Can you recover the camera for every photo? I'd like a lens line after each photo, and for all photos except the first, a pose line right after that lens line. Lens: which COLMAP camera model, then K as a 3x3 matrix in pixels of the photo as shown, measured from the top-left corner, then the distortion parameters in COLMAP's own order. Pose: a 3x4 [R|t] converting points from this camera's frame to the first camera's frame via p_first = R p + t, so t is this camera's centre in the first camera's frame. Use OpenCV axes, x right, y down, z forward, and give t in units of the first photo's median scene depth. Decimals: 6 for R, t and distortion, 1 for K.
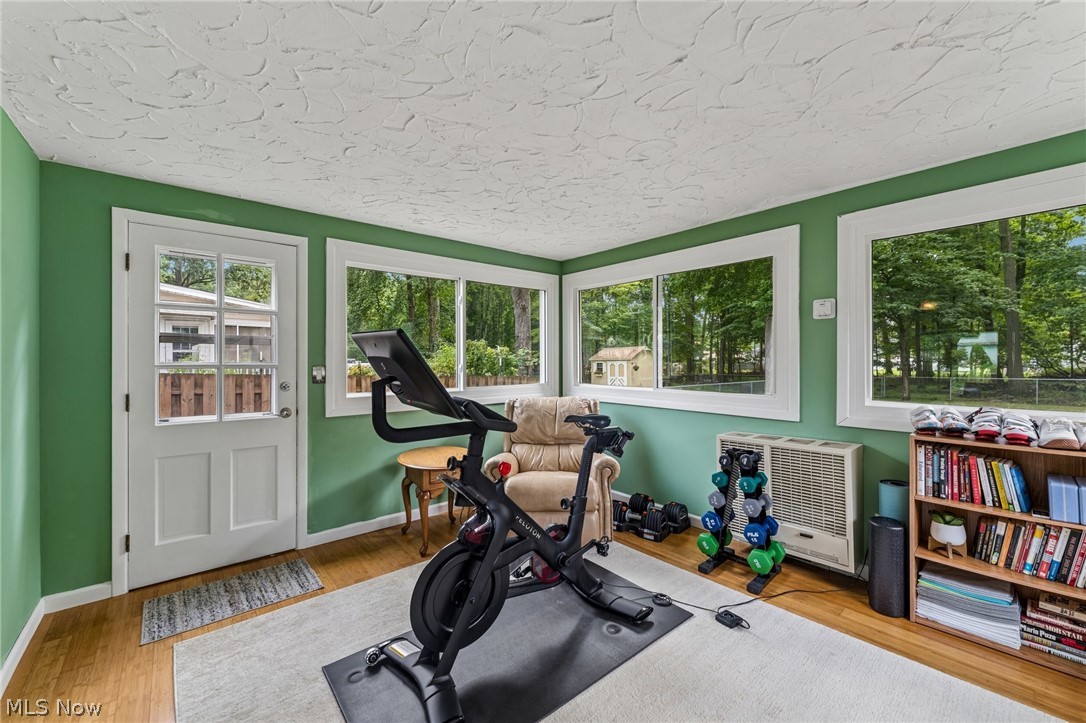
lens RADIAL K [[435.4, 0, 535.9], [0, 435.4, 356.8], [0, 0, 1]] dist [-0.001497, -0.000081]
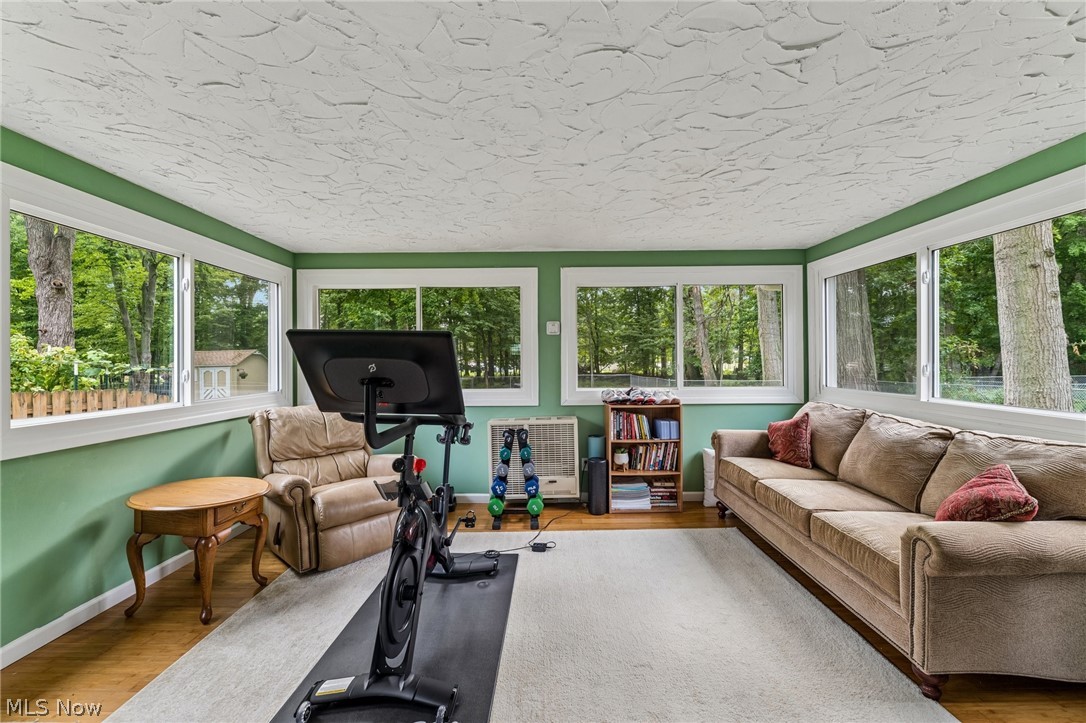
lens RADIAL K [[435.4, 0, 547.3], [0, 435.4, 357.0], [0, 0, 1]] dist [-0.001497, -0.000081]
pose [[0.641684, 0.007178, 0.766935, -0.544658], [0.002425, 0.999932, -0.011388, 0.006780], [-0.766965, 0.009167, 0.641623, 0.069831]]
